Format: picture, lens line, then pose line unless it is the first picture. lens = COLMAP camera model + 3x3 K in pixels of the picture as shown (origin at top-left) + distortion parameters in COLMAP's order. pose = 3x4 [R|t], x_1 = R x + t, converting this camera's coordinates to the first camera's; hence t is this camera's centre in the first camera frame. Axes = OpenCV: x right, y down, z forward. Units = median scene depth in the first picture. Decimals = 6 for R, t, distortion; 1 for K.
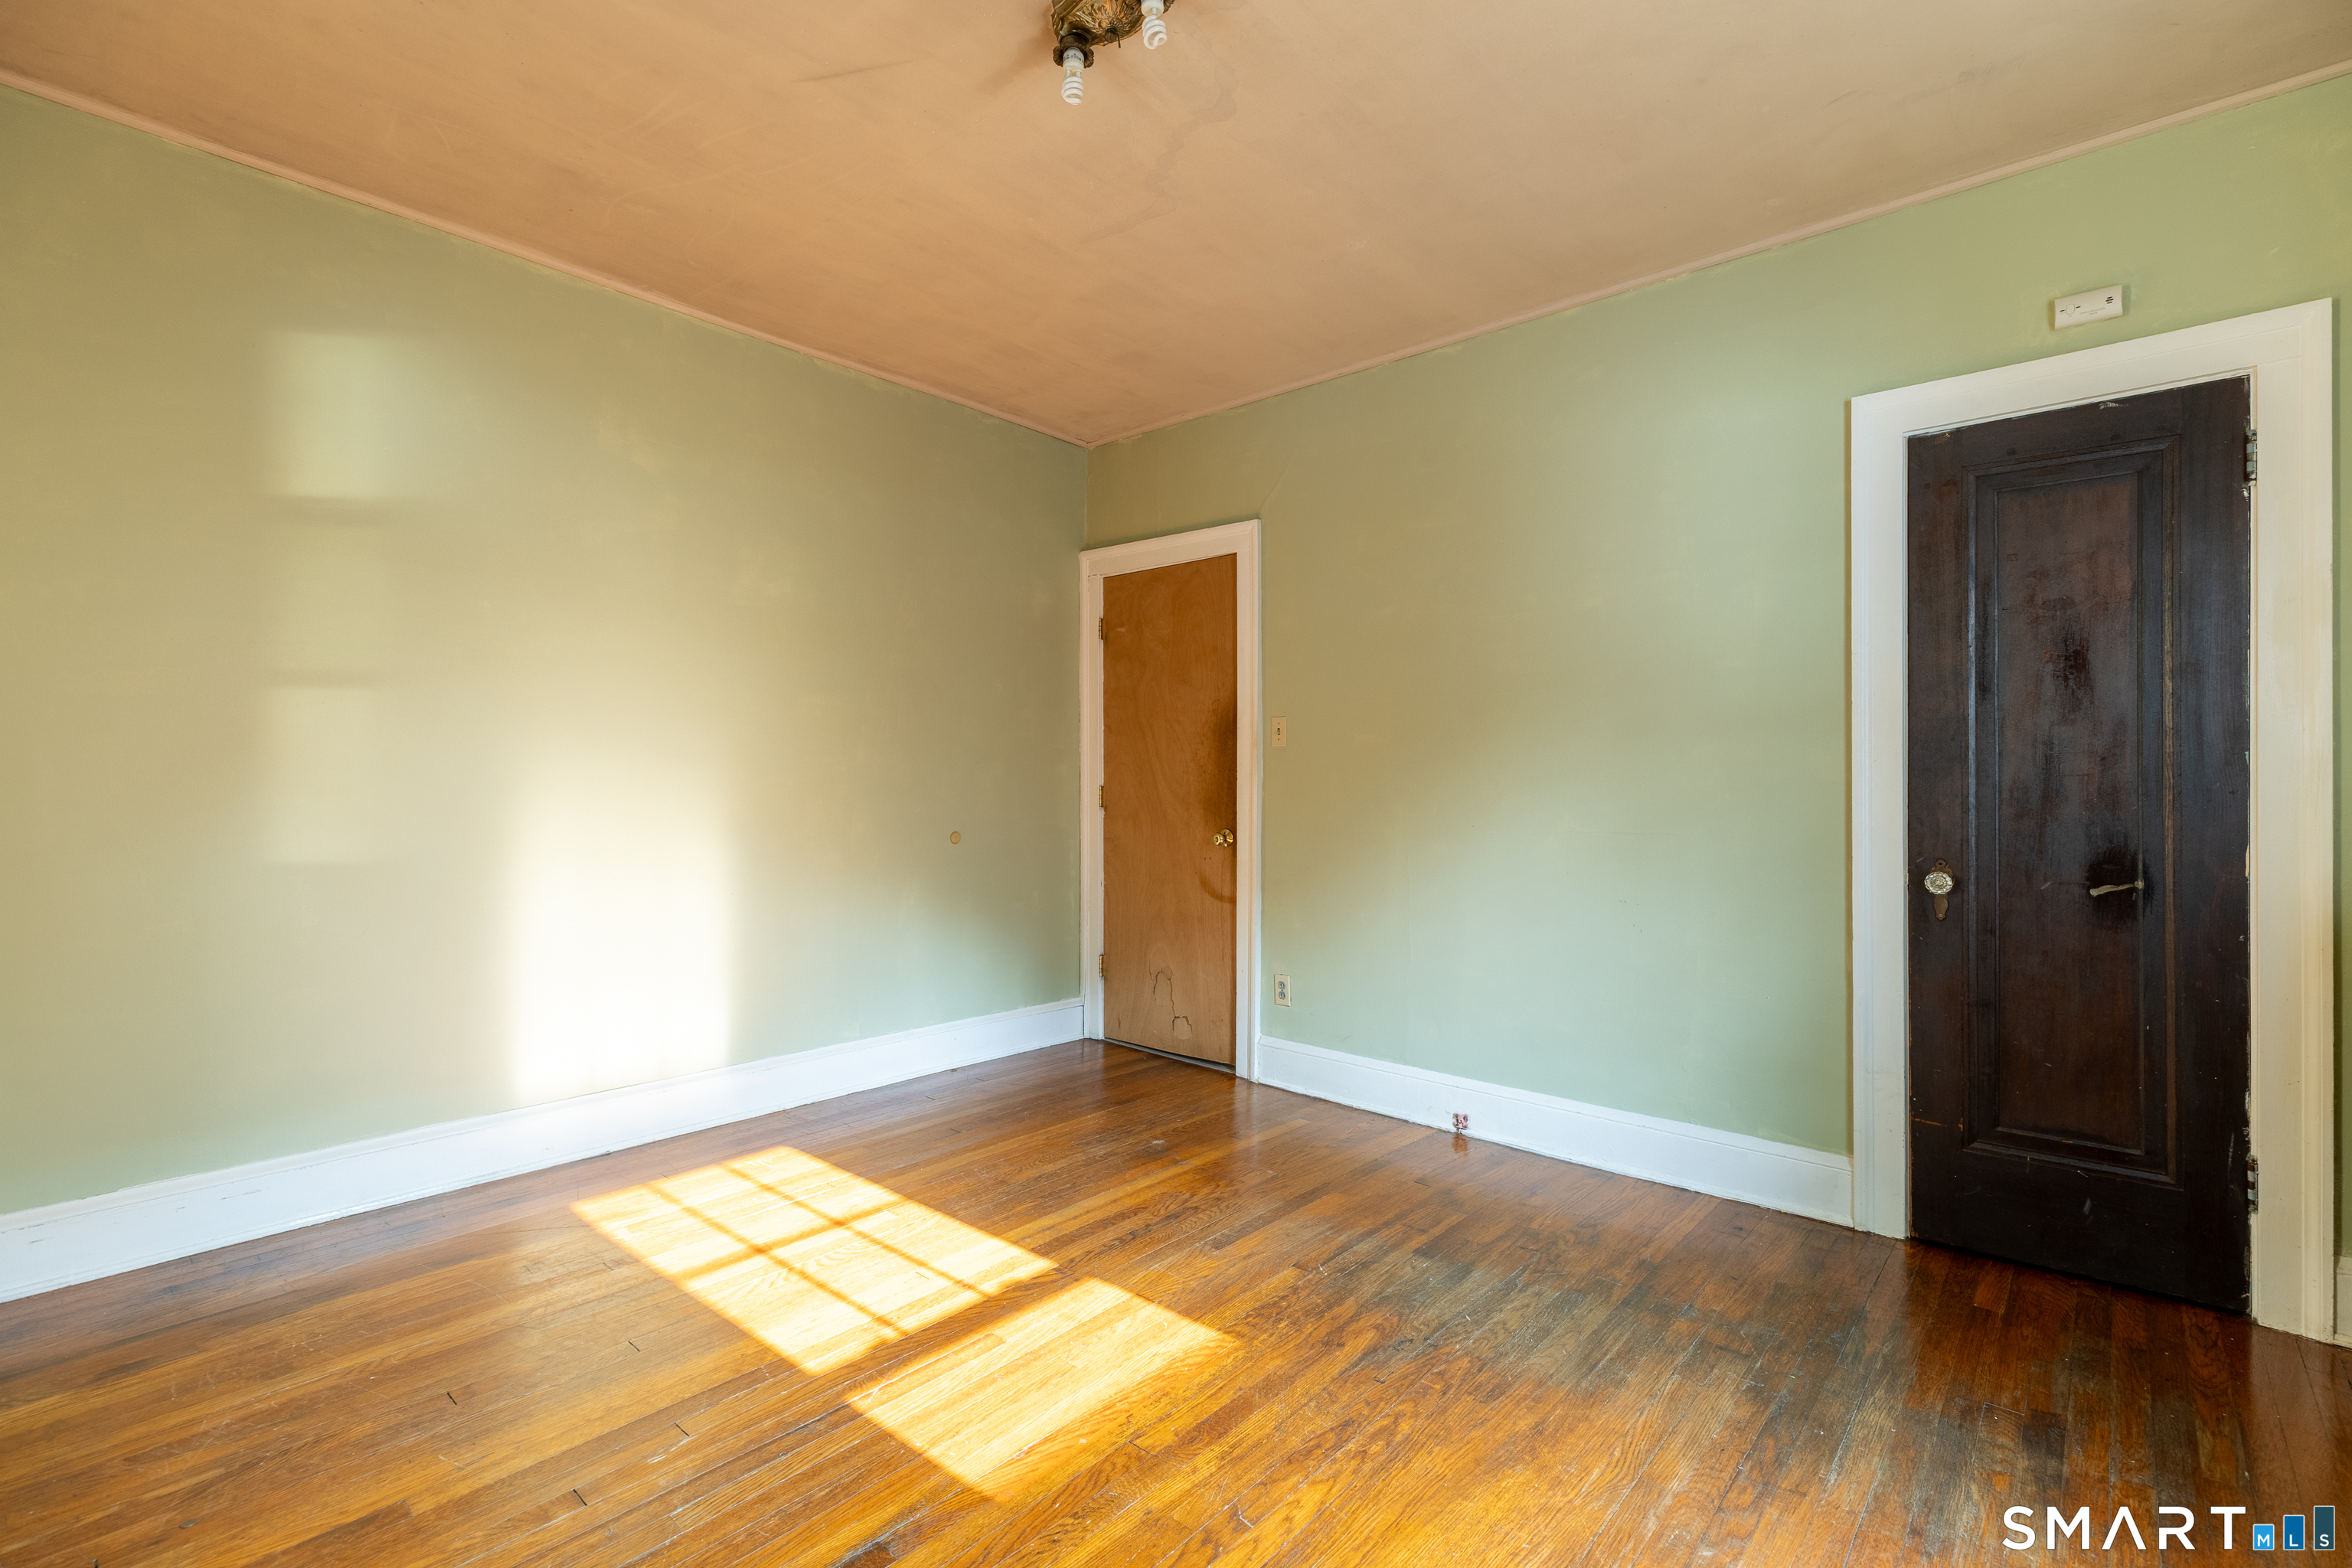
lens RADIAL K [[1062.4, 0, 1173.7], [0, 1062.4, 784.1], [0, 0, 1]] dist [0.001022, 0.000066]
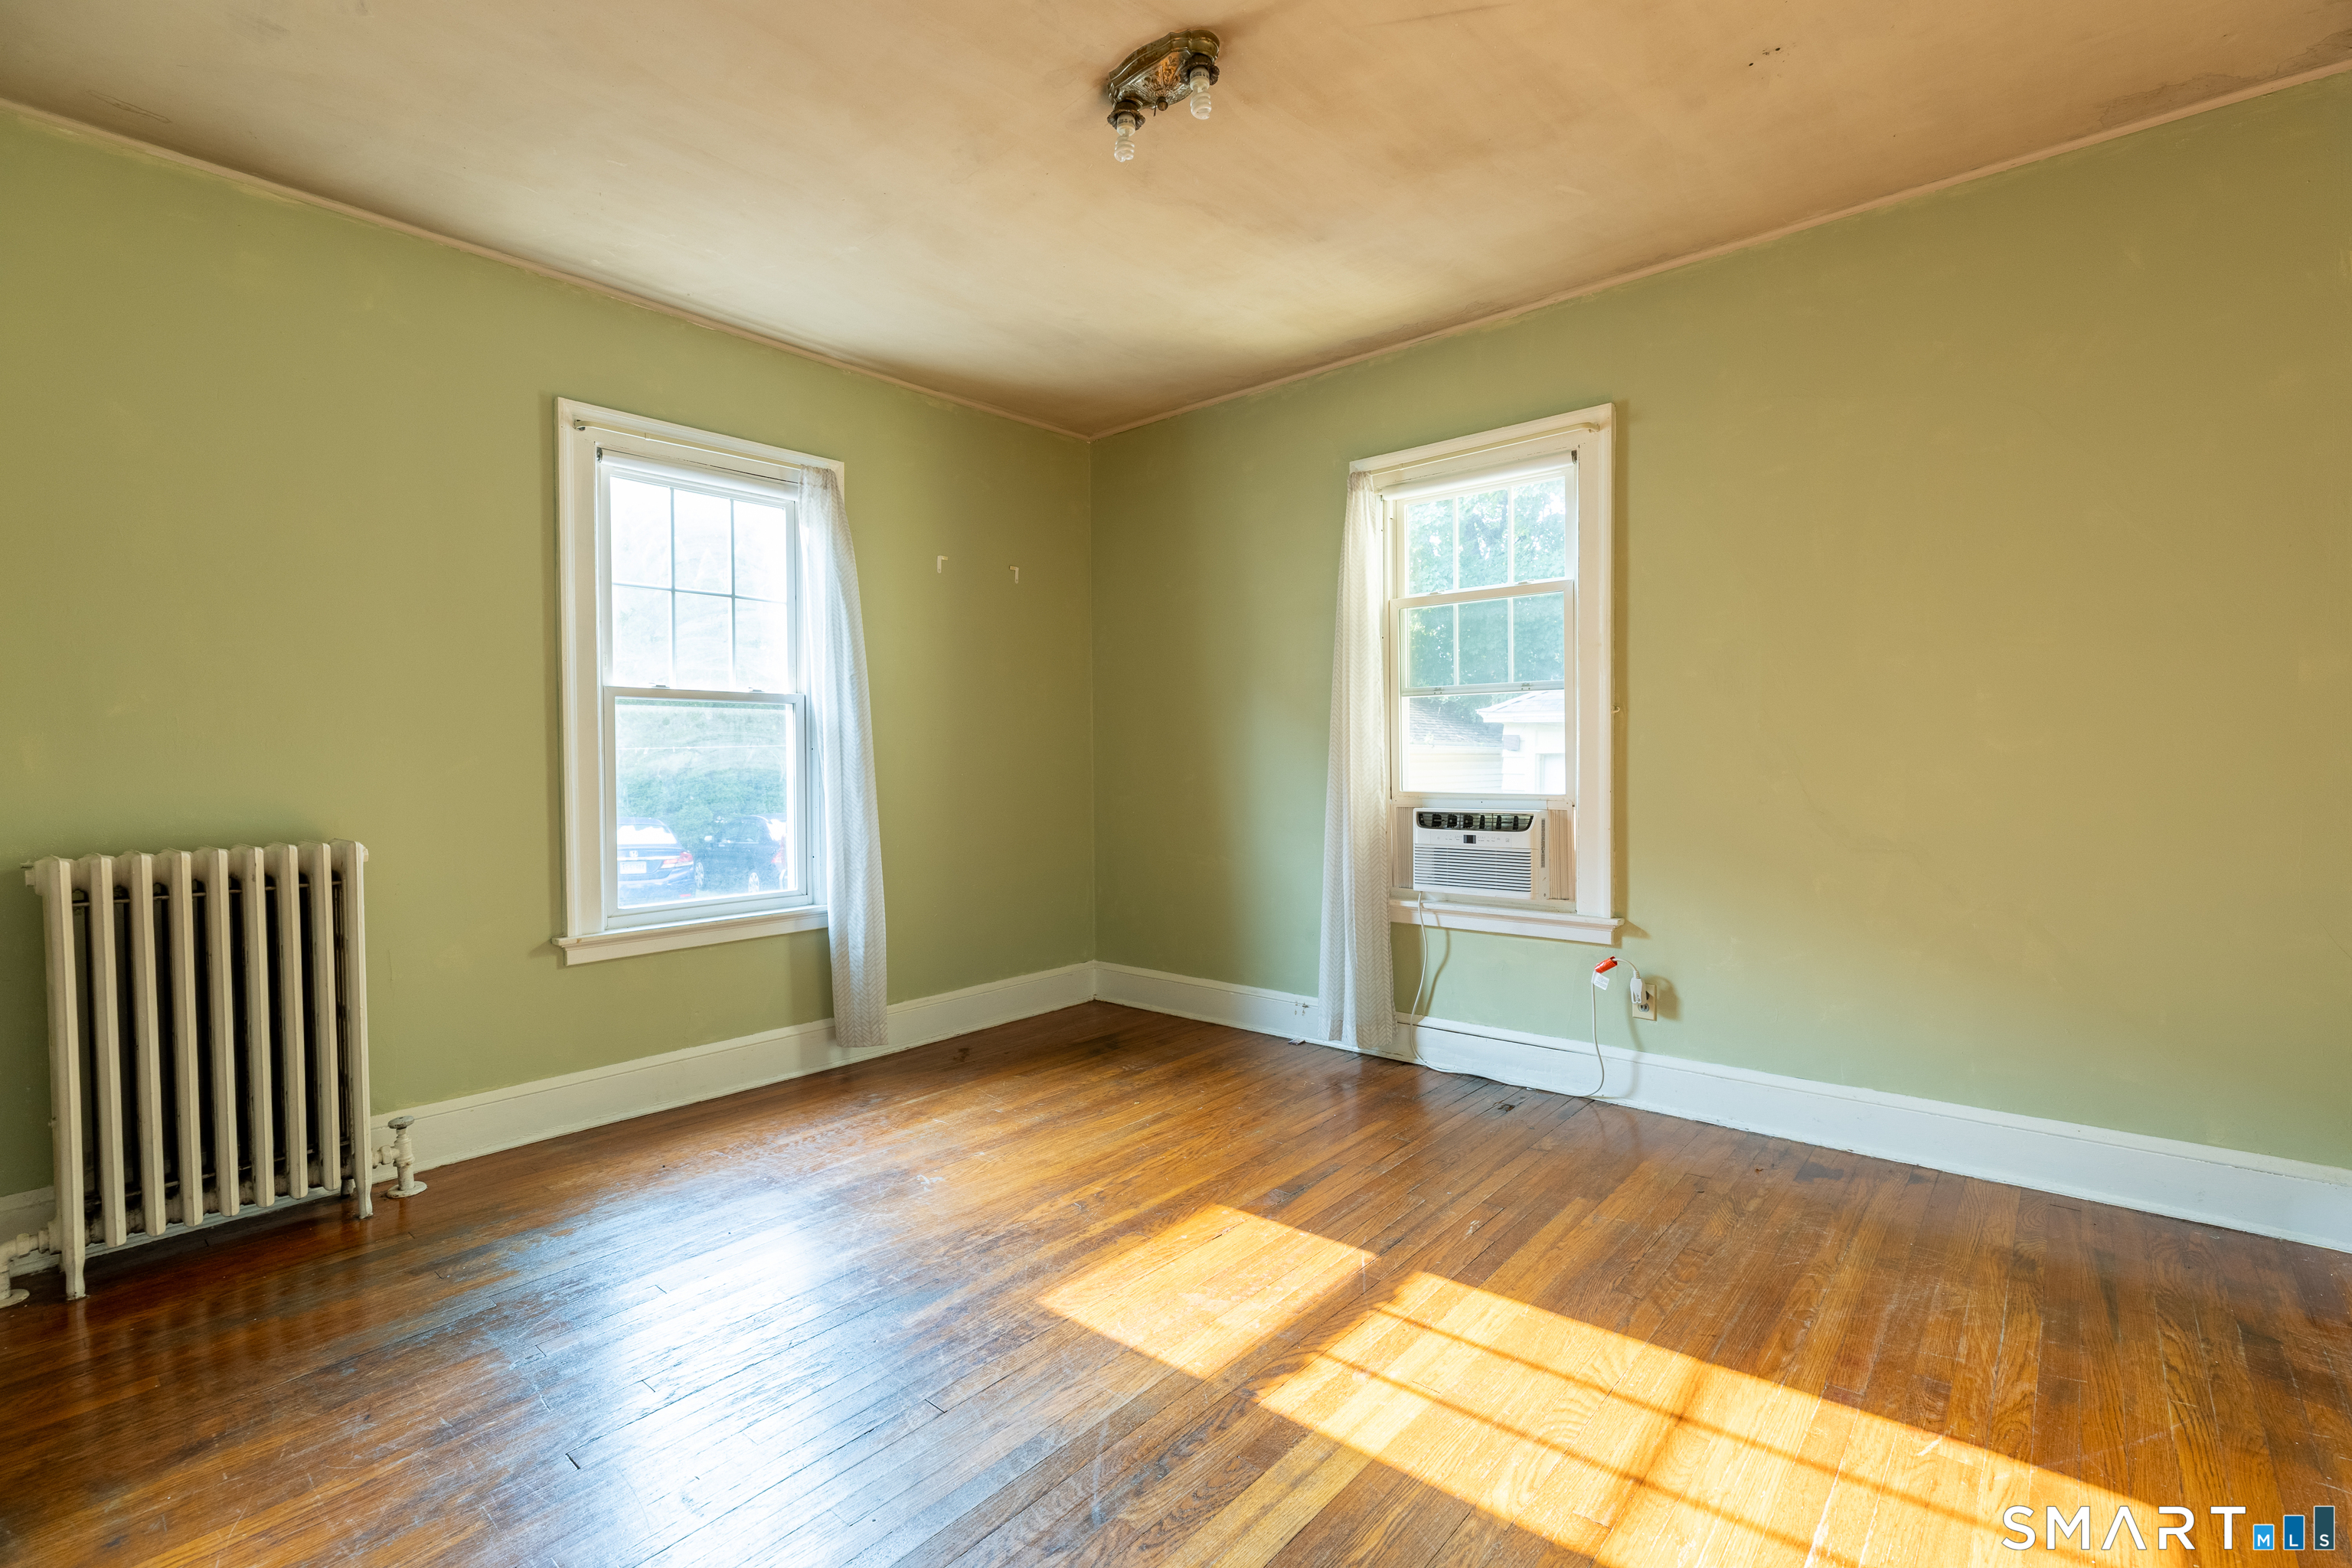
lens RADIAL K [[1062.4, 0, 1179.1], [0, 1062.4, 785.1], [0, 0, 1]] dist [0.001022, 0.000066]
pose [[-0.999811, 0.007698, -0.017878, -0.043269], [0.007323, 0.999753, 0.020960, 0.002437], [0.018035, 0.020825, -0.999620, 1.733413]]
